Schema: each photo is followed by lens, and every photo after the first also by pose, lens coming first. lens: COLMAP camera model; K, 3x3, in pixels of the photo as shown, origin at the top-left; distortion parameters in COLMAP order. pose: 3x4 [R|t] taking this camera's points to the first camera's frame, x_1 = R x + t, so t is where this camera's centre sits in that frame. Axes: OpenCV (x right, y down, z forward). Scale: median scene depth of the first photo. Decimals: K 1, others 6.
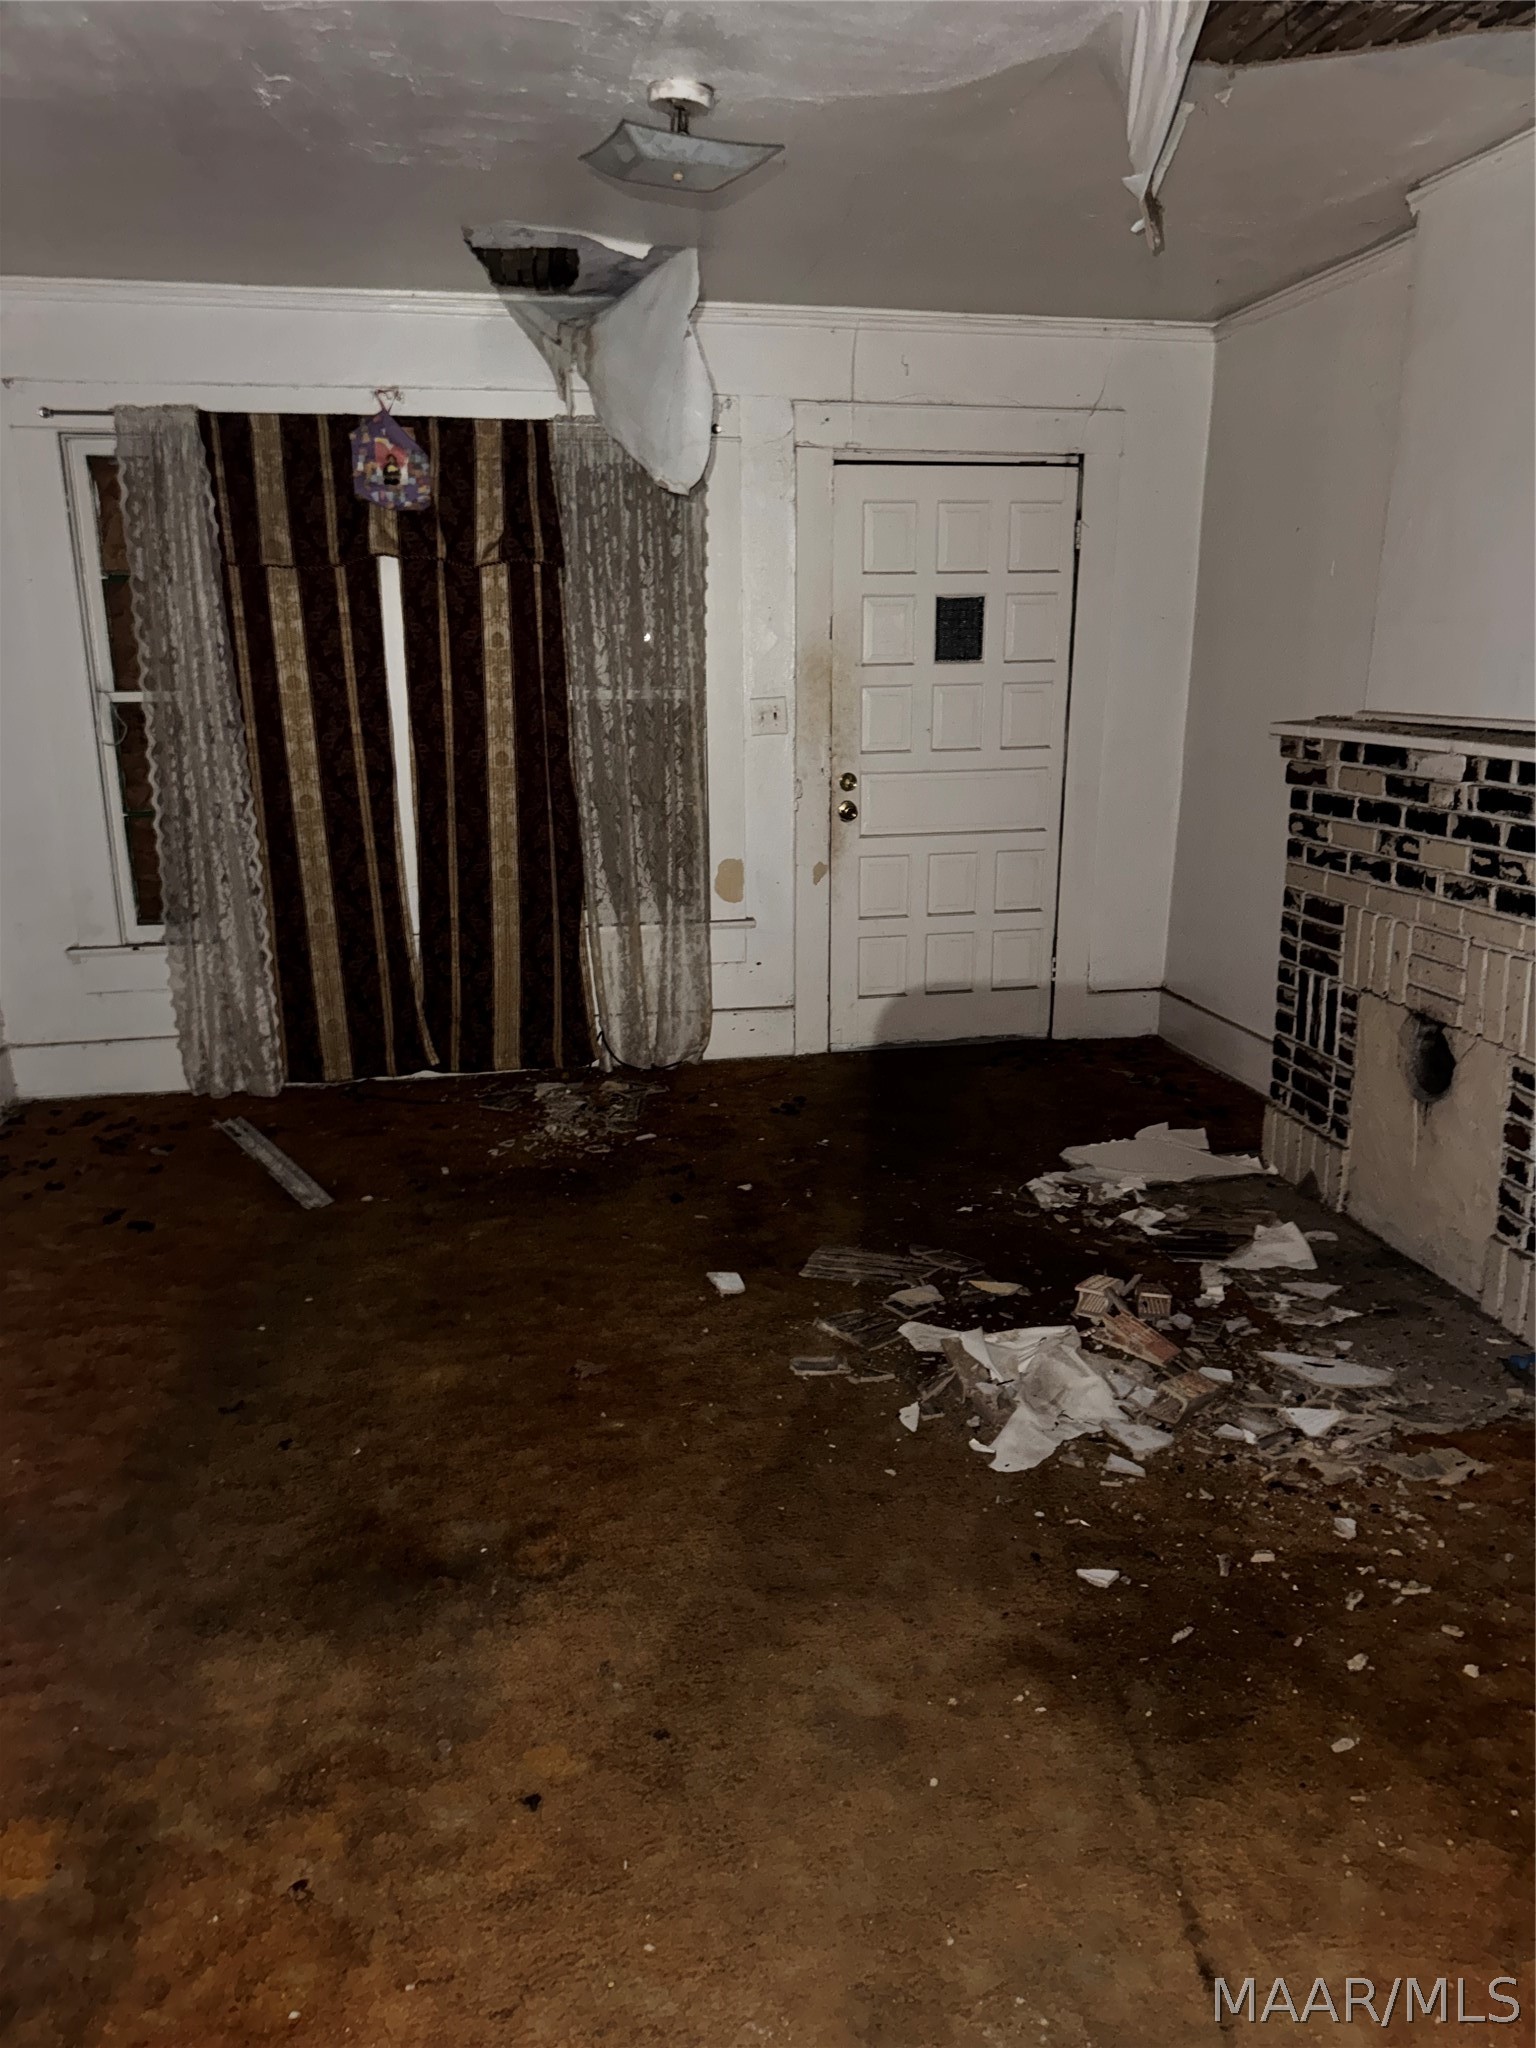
lens RADIAL K [[1450.9, 0, 788.4], [0, 1450.9, 1042.0], [0, 0, 1]] dist [0.049845, -0.066518]
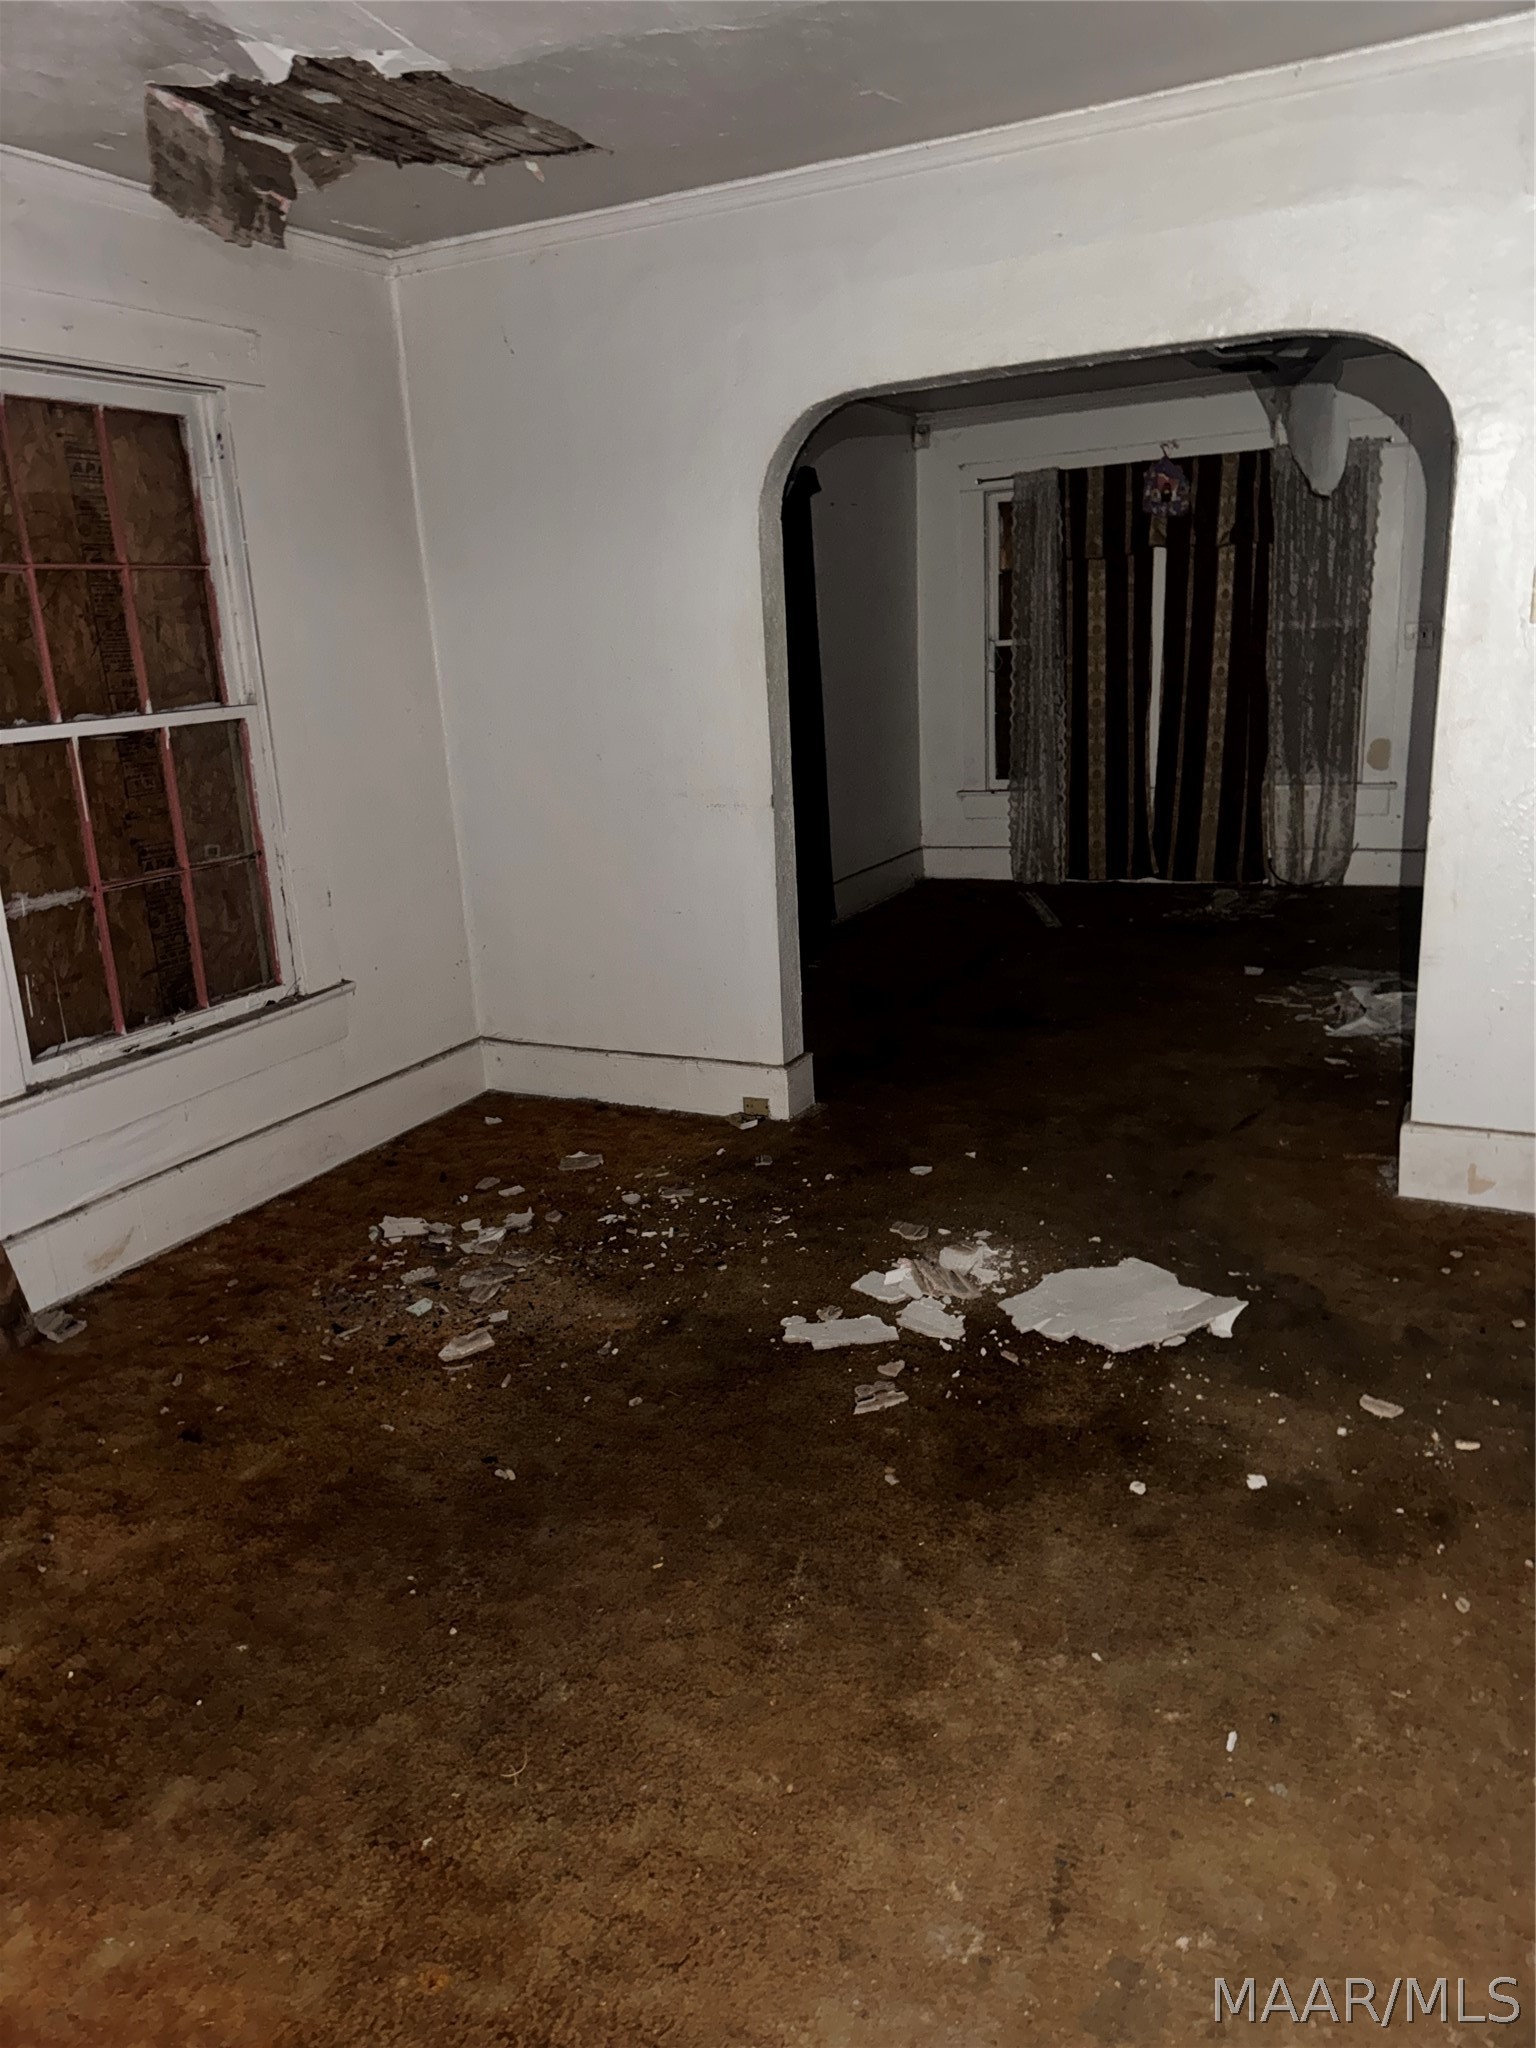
lens RADIAL K [[1450.9, 0, 746.2], [0, 1450.9, 1018.4], [0, 0, 1]] dist [0.049845, -0.066518]
pose [[0.792388, 0.117271, -0.598639, 0.479869], [-0.109519, 0.992751, 0.049511, 0.188661], [0.600105, 0.026331, 0.799487, -0.671095]]
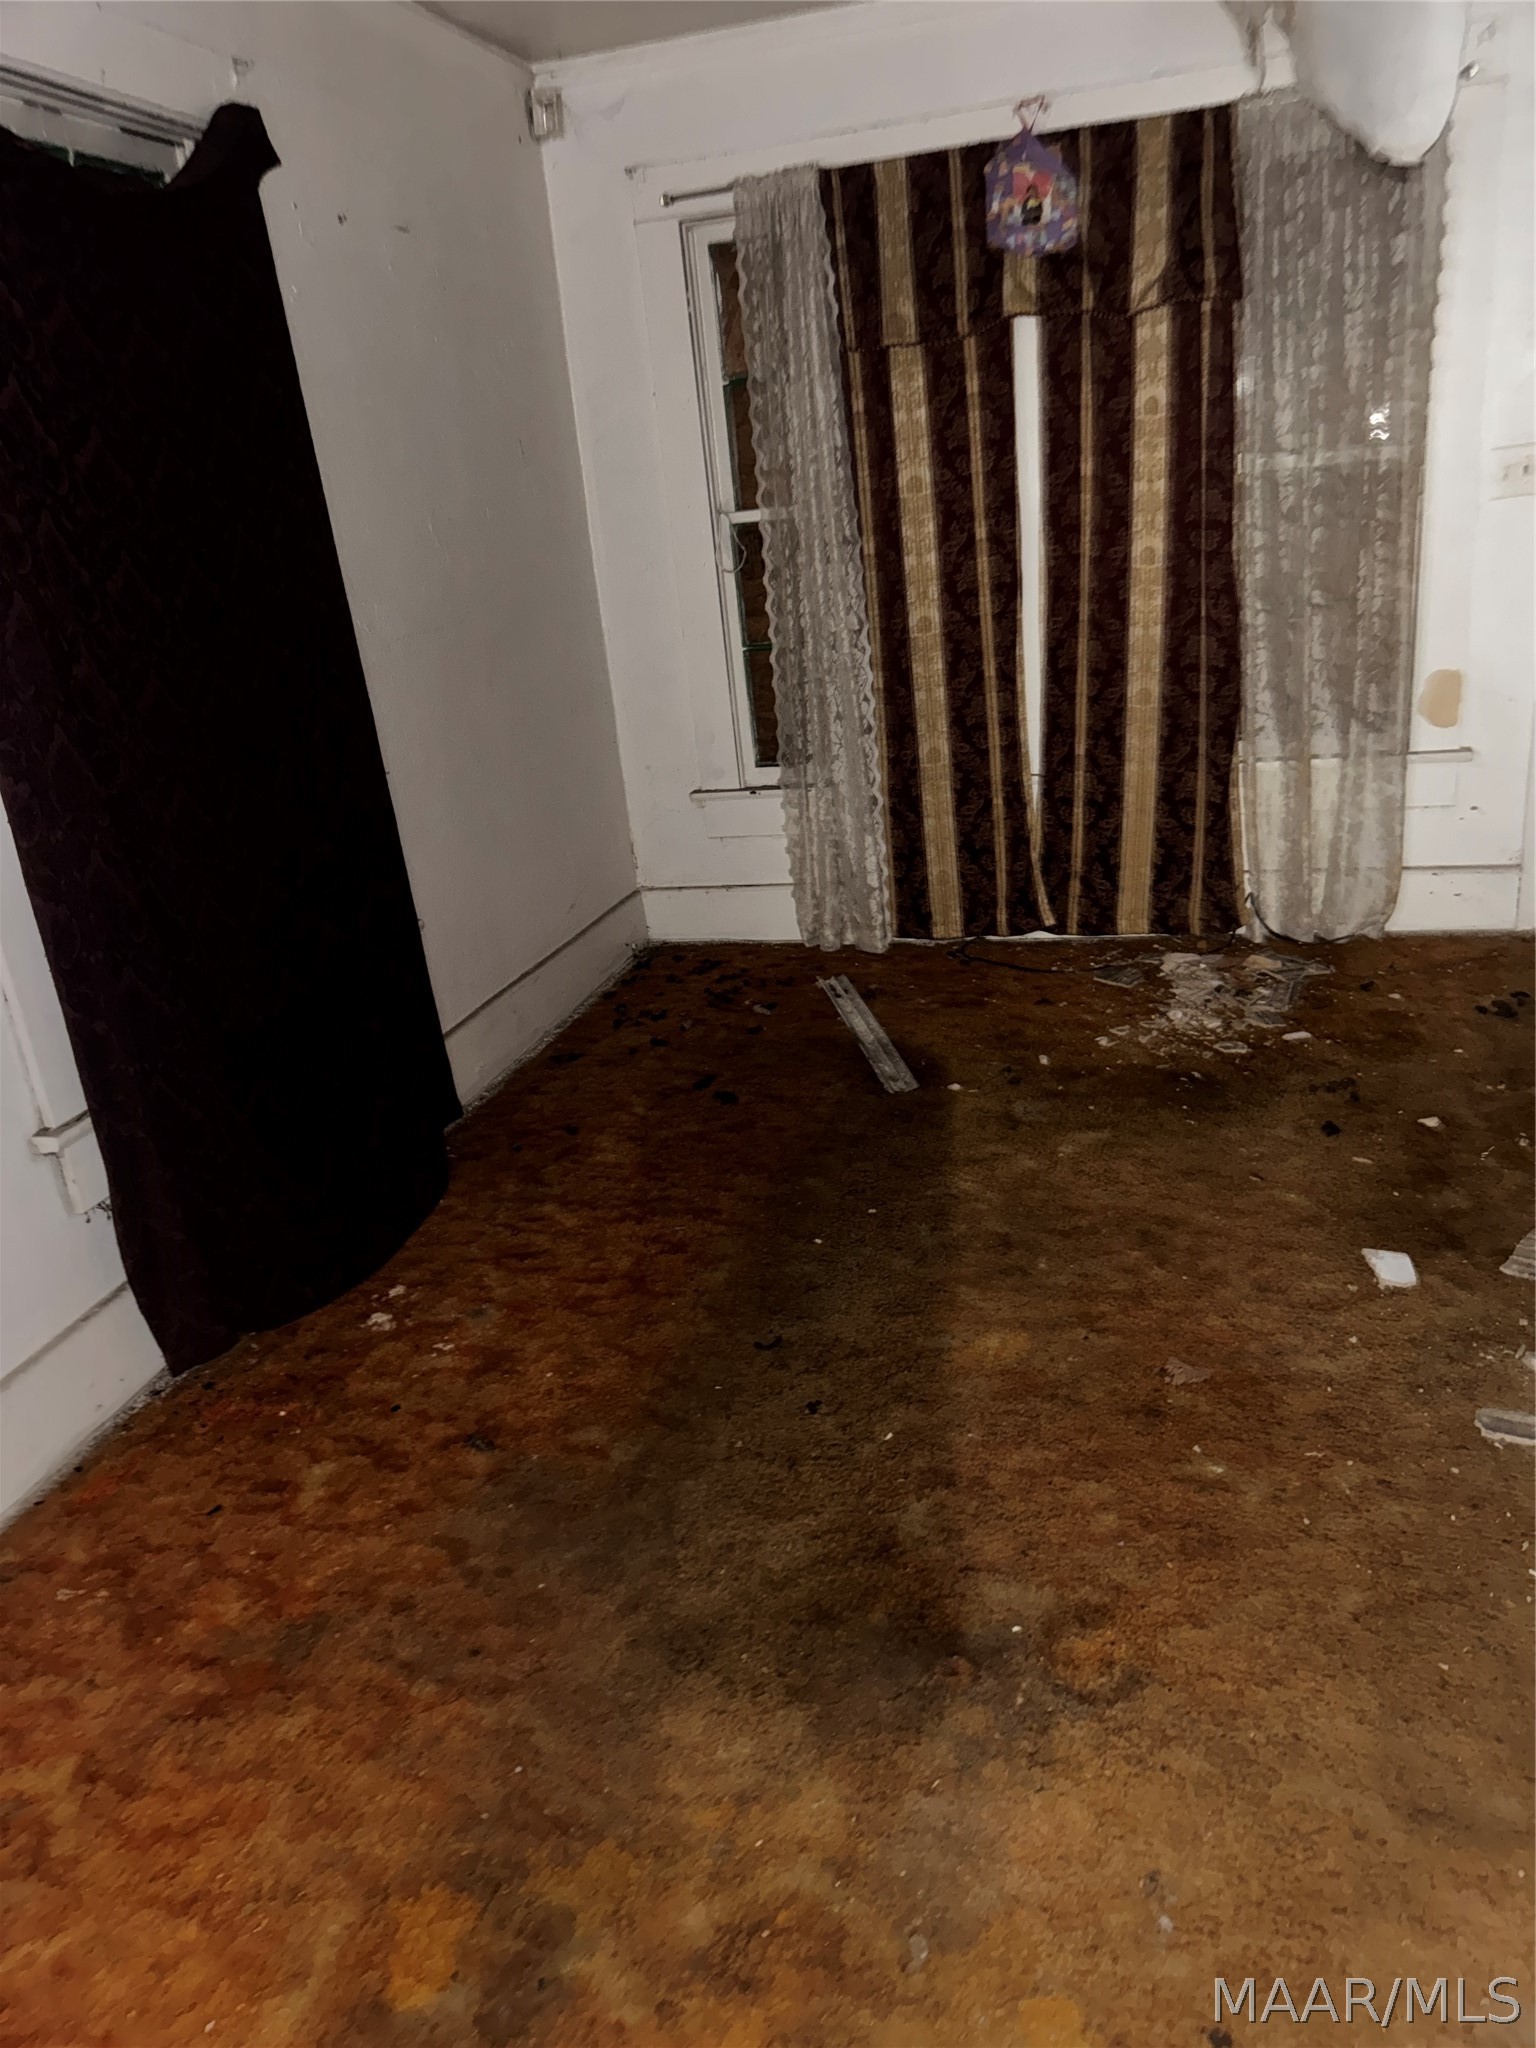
lens RADIAL K [[1450.9, 0, 785.5], [0, 1450.9, 1029.4], [0, 0, 1]] dist [0.049845, -0.066518]
pose [[0.898327, 0.075444, -0.432800, -0.005348], [-0.022629, 0.991783, 0.125915, -0.037881], [0.438744, -0.103319, 0.892653, 0.188752]]
